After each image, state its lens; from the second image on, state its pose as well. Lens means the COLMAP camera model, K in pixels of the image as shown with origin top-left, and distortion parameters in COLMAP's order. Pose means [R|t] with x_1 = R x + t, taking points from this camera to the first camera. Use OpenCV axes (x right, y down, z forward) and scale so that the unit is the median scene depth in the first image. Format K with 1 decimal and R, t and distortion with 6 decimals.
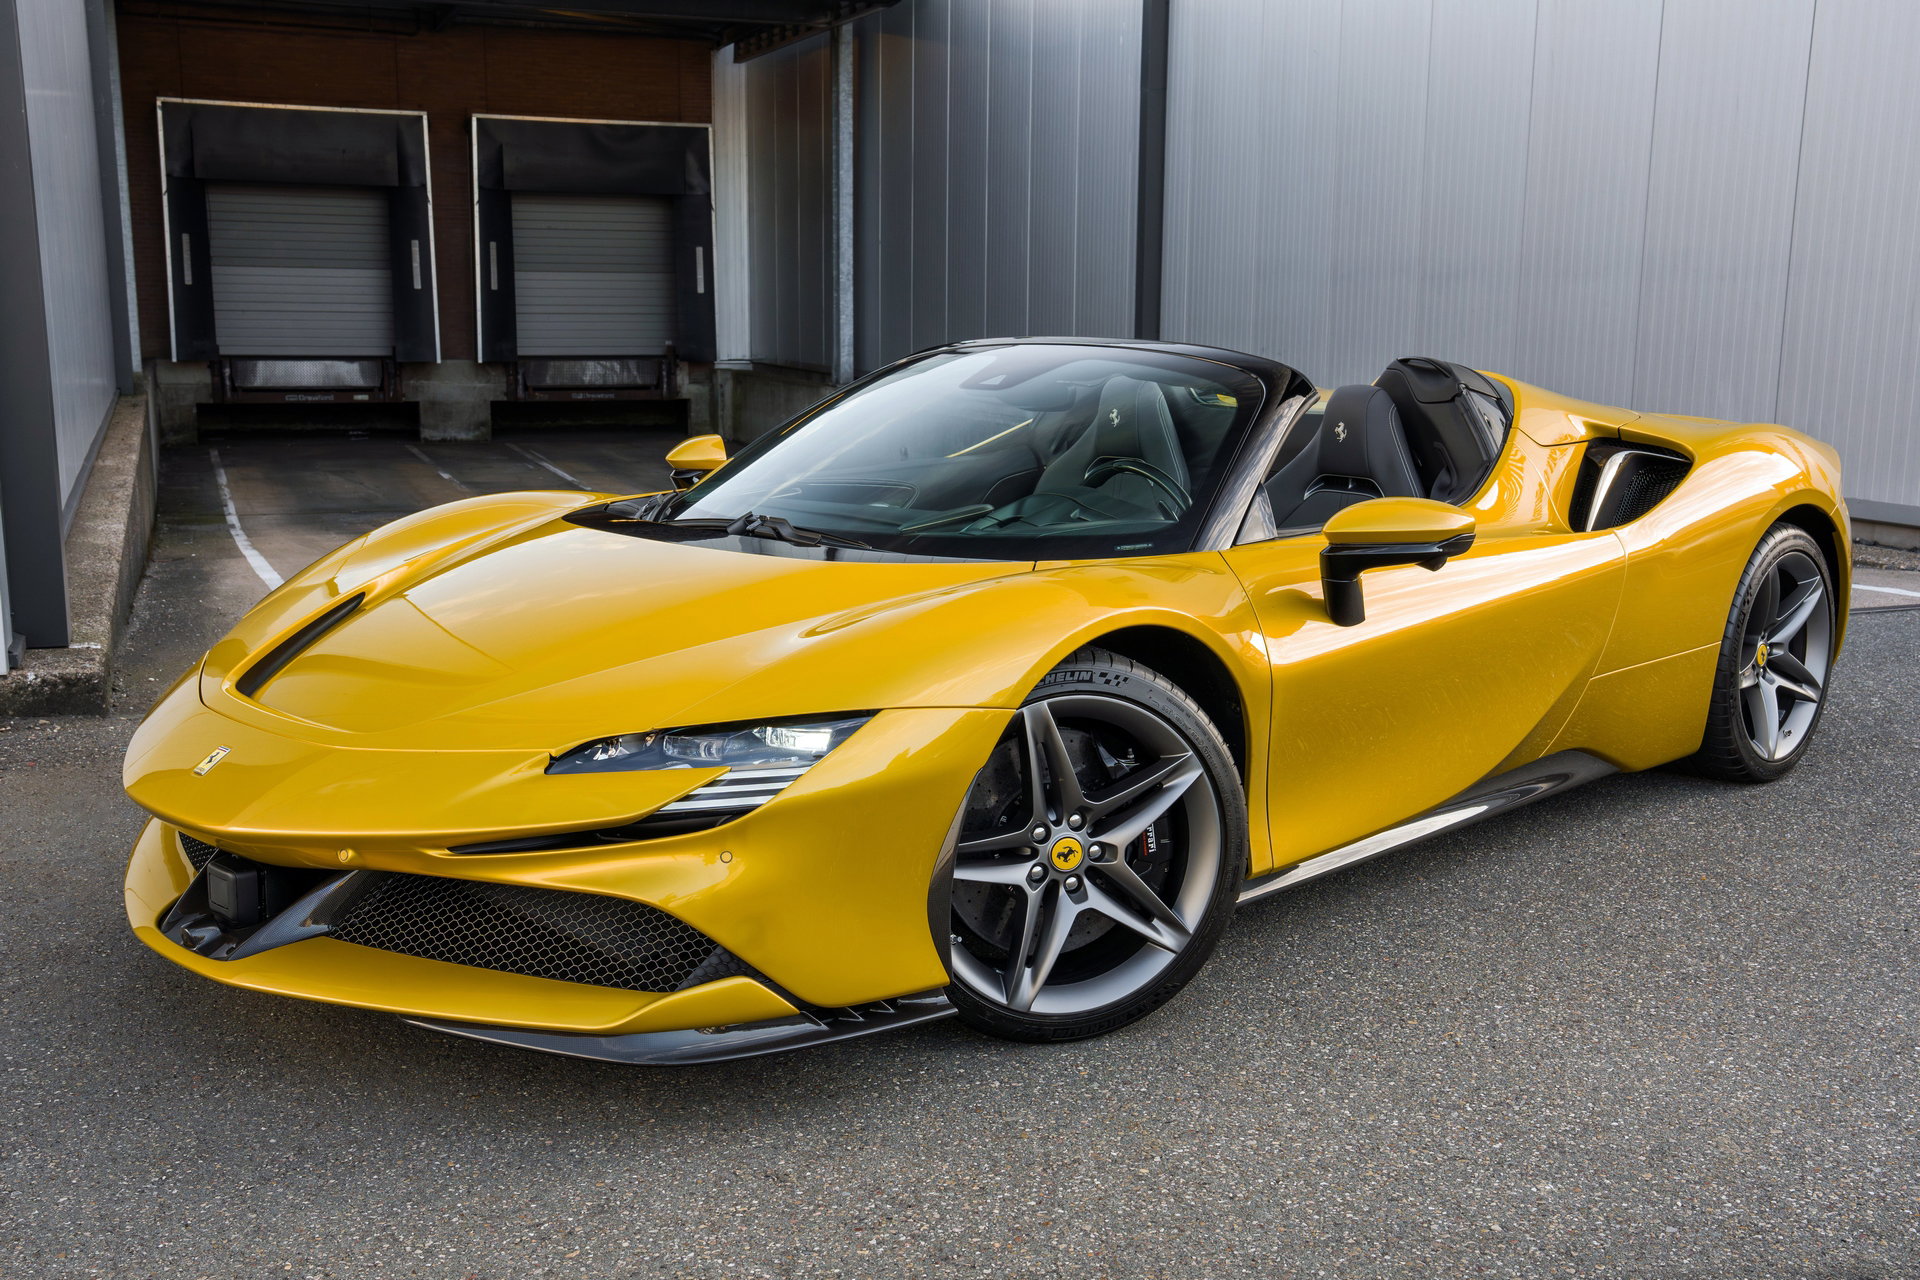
lens RADIAL K [[2058.9, 0, 957.4], [0, 2058.9, 635.4], [0, 0, 1]] dist [0.066657, 0.000000]
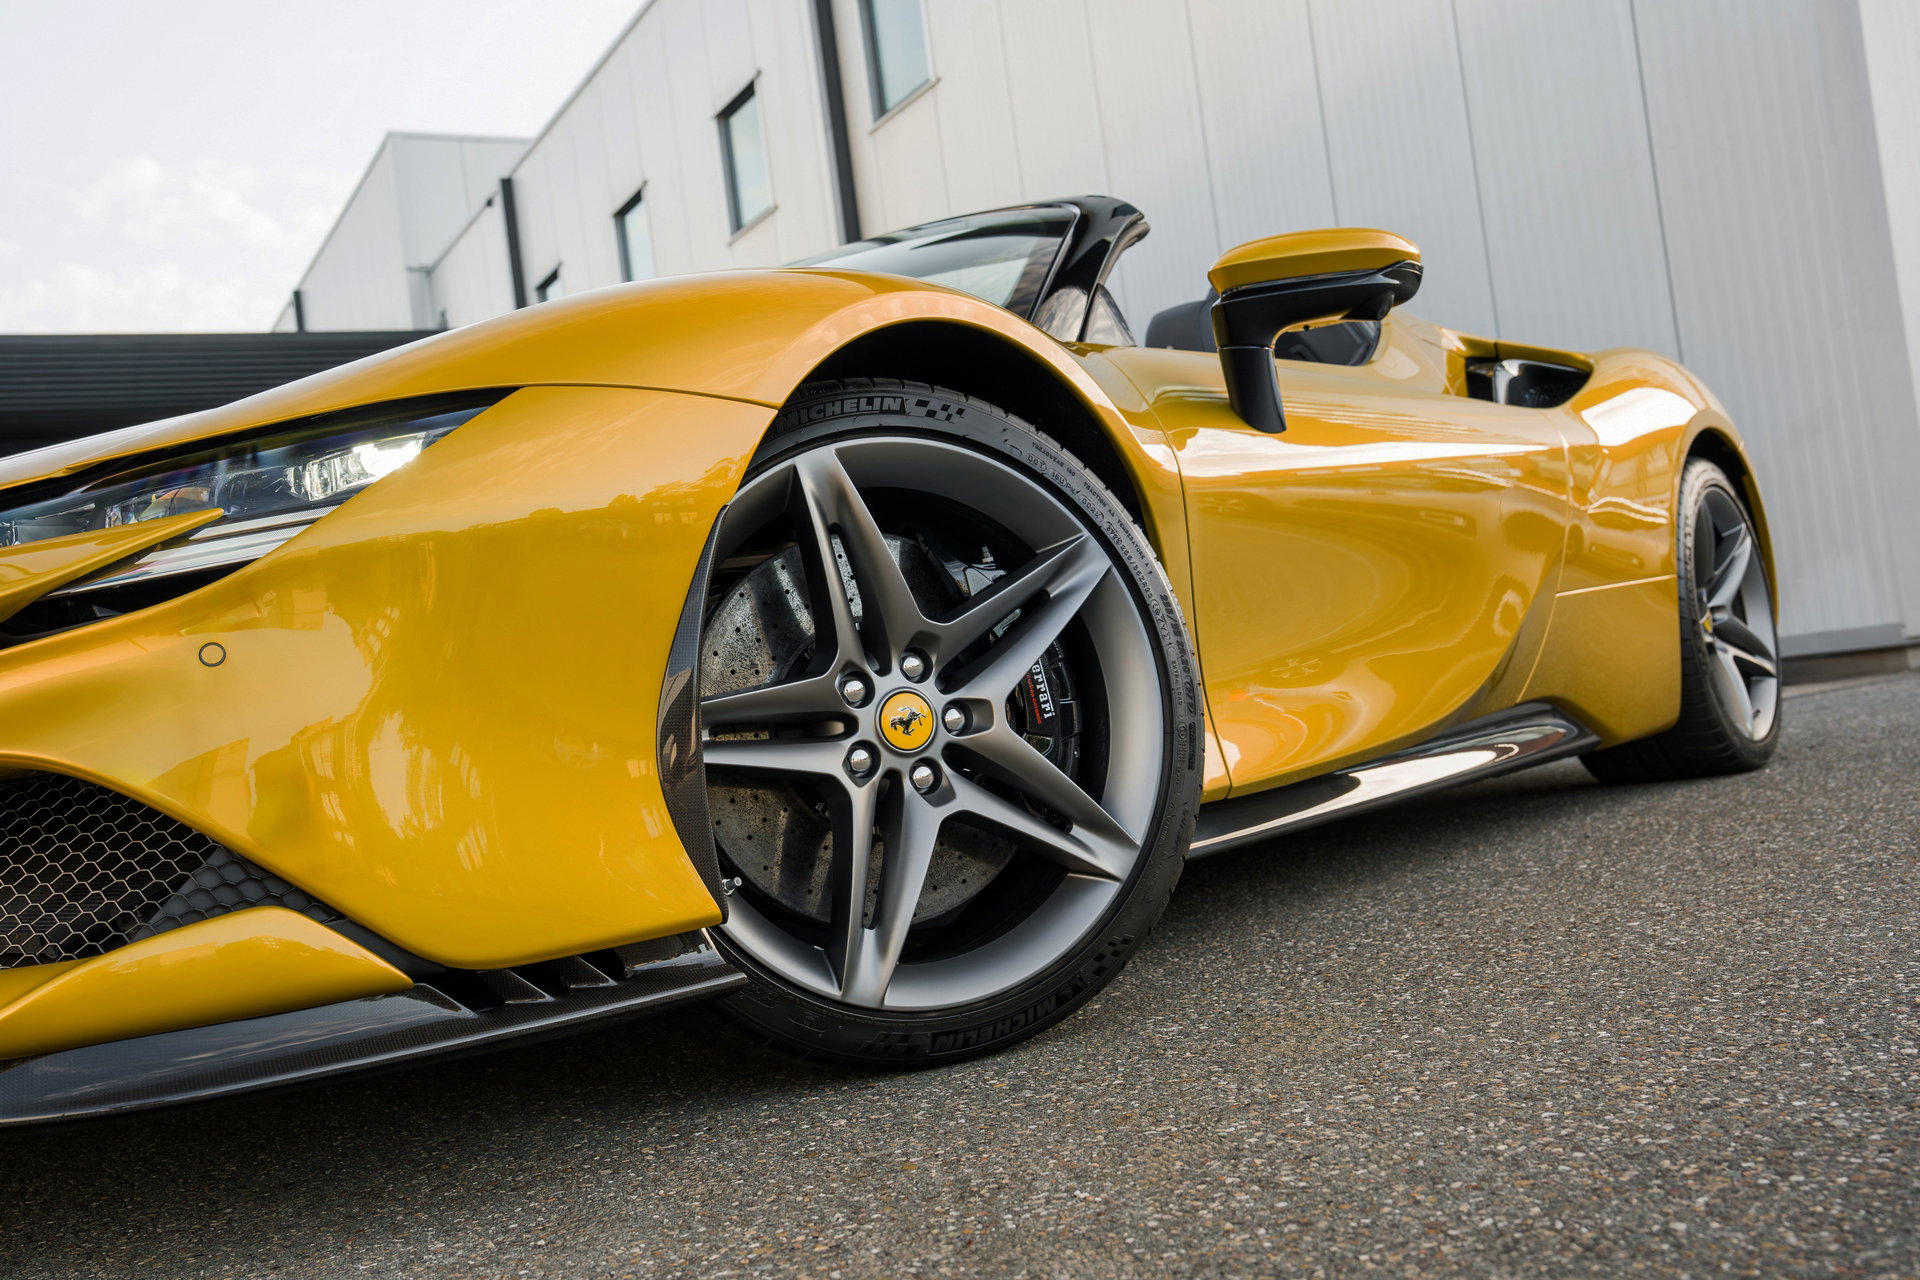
lens RADIAL K [[1855.8, 0, 934.4], [0, 1855.8, 639.0], [0, 0, 1]] dist [0.040266, 0.000000]
pose [[0.983506, -0.129815, 0.125954, -0.001207], [0.155509, 0.962502, -0.222277, 0.196942], [-0.092376, 0.238198, 0.966813, 0.490222]]
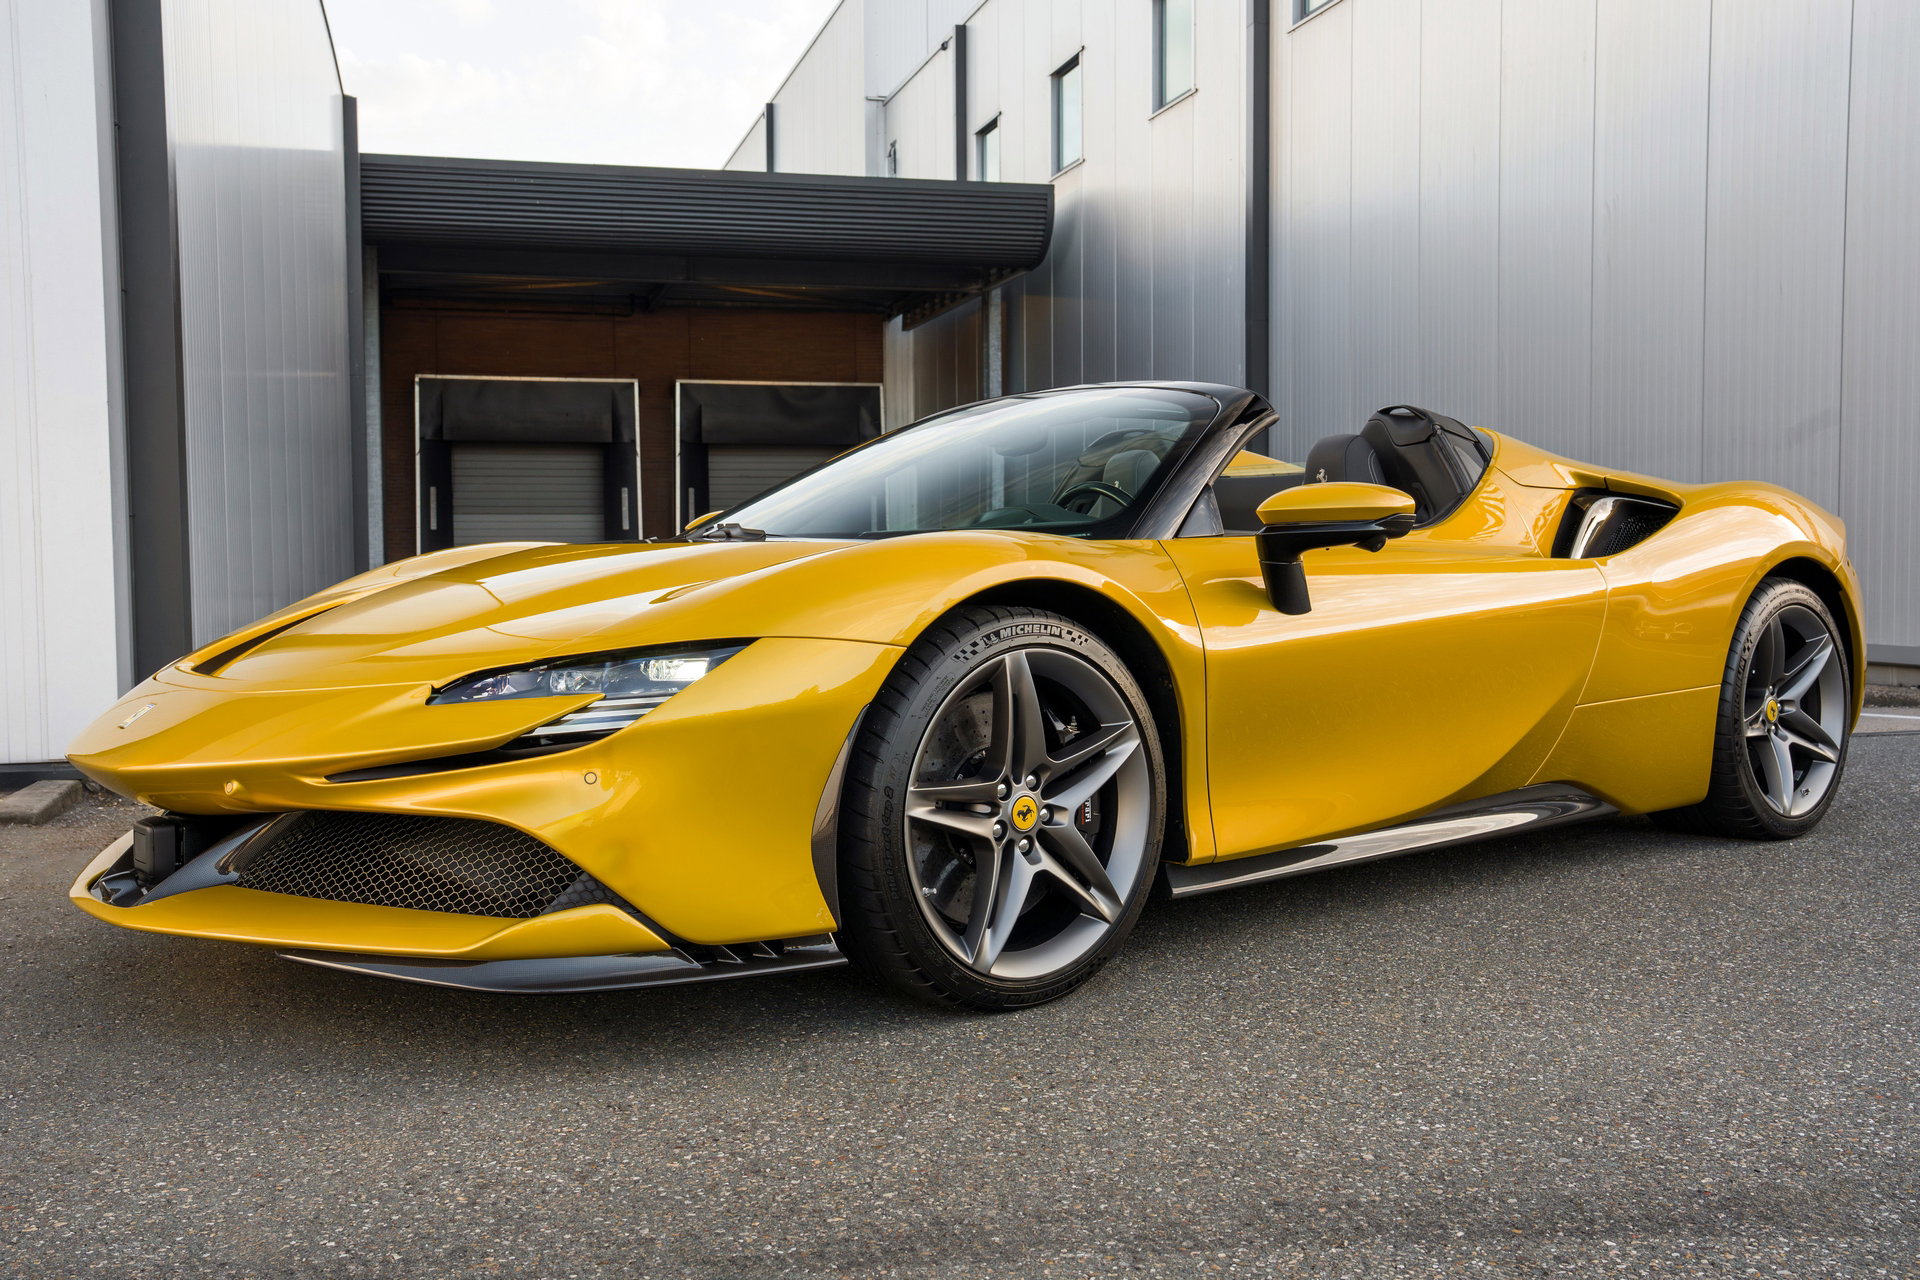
lens RADIAL K [[1855.8, 0, 946.9], [0, 1855.8, 623.2], [0, 0, 1]] dist [0.040266, 0.000000]
pose [[0.994925, -0.009097, -0.100212, 0.127668], [-0.004206, 0.991275, -0.131743, 0.130155], [0.100536, 0.131496, 0.986206, 0.114017]]
